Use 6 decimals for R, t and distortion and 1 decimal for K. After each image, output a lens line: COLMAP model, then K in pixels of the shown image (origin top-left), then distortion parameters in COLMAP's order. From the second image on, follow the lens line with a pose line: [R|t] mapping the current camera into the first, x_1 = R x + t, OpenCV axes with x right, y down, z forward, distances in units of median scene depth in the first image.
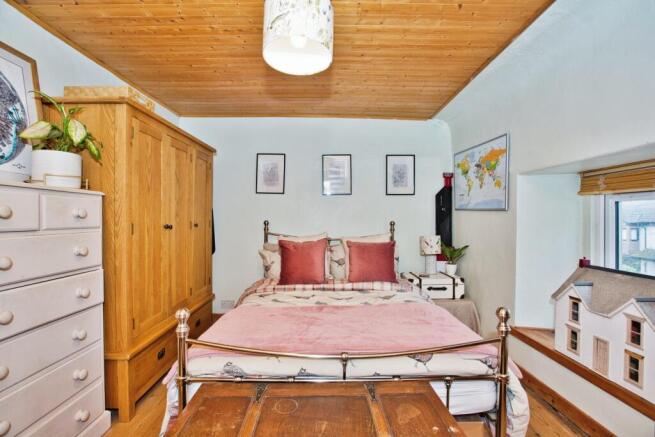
lens RADIAL K [[299.9, 0, 326.2], [0, 299.9, 236.4], [0, 0, 1]] dist [-0.050969, 0.024765]
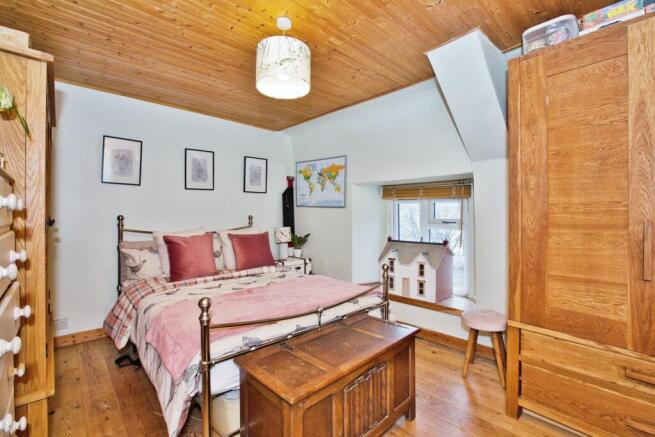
lens RADIAL K [[299.9, 0, 326.2], [0, 299.9, 236.4], [0, 0, 1]] dist [-0.050969, 0.024765]
pose [[0.739261, -0.049417, 0.671604, -0.445824], [0.037895, 0.998776, 0.031777, 0.004178], [-0.672352, 0.001959, 0.740229, -0.043212]]
